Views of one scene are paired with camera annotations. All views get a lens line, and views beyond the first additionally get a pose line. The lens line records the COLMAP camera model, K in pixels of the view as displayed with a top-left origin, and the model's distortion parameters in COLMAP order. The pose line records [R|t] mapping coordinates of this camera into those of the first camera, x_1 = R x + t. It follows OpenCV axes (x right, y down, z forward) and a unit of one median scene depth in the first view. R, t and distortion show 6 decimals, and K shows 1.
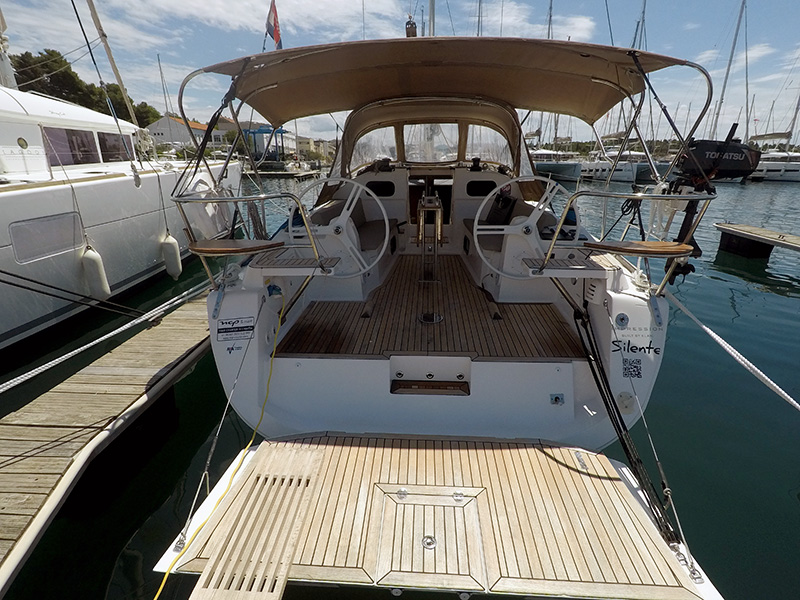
lens RADIAL K [[405.0, 0, 406.7], [0, 405.0, 301.2], [0, 0, 1]] dist [-0.020183, 0.007075]
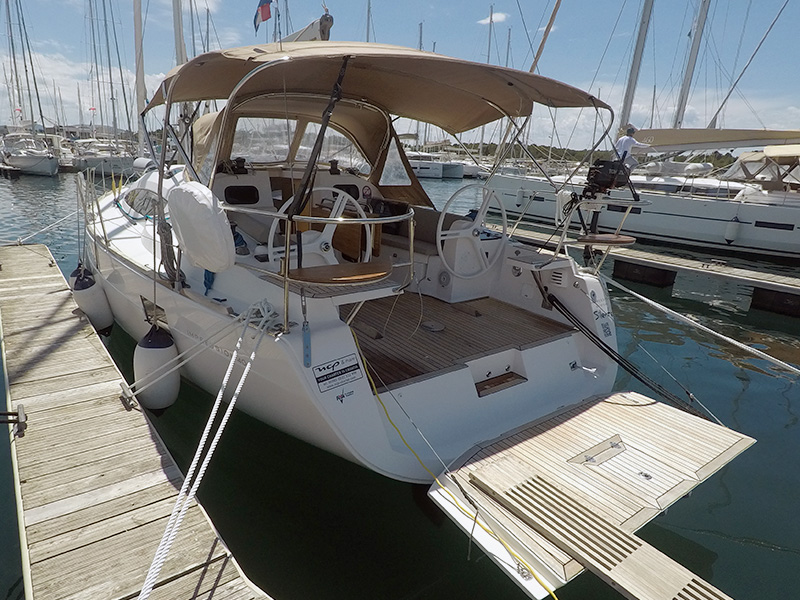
lens RADIAL K [[484.5, 0, 368.1], [0, 484.5, 311.3], [0, 0, 1]] dist [-0.017155, 0.000192]
pose [[0.792401, -0.157859, 0.589221, -0.872969], [0.167936, 0.985063, 0.038064, -0.076112], [-0.586428, 0.068789, 0.807075, 0.143395]]
